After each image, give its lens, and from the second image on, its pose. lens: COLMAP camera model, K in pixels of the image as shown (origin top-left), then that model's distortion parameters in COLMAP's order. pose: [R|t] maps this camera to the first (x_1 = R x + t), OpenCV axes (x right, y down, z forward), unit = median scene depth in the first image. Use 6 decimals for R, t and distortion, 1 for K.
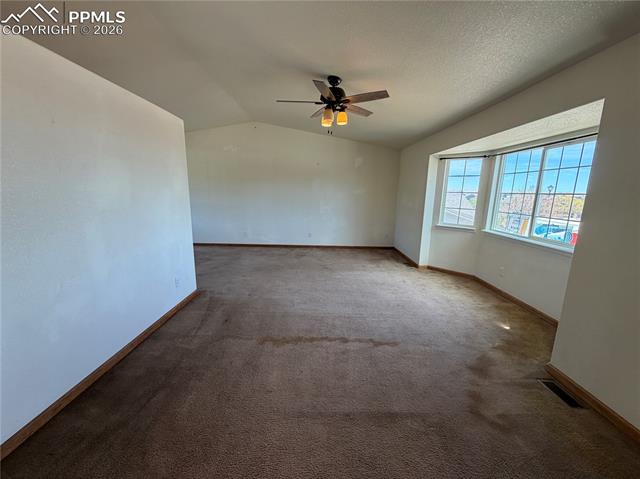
lens RADIAL K [[257.3, 0, 320.2], [0, 257.3, 236.9], [0, 0, 1]] dist [0.000056, 0.000074]
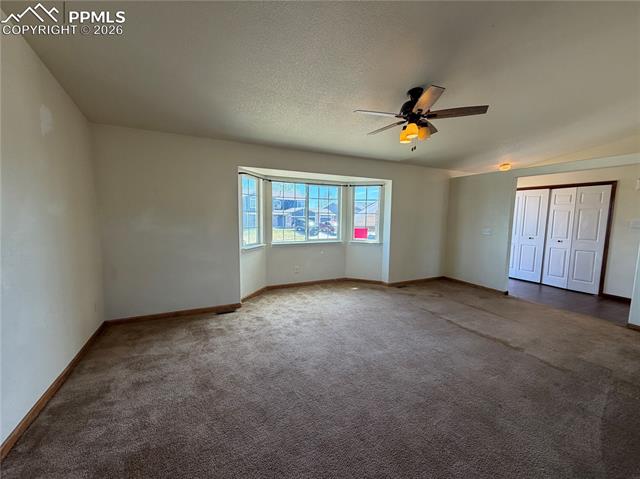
lens RADIAL K [[252.5, 0, 321.6], [0, 252.5, 242.5], [0, 0, 1]] dist [0.000615, 0.000287]
pose [[-0.424821, -0.118912, 0.897433, -0.557012], [0.145311, 0.969524, 0.197250, -0.261548], [-0.893539, 0.214203, -0.394595, 1.478653]]
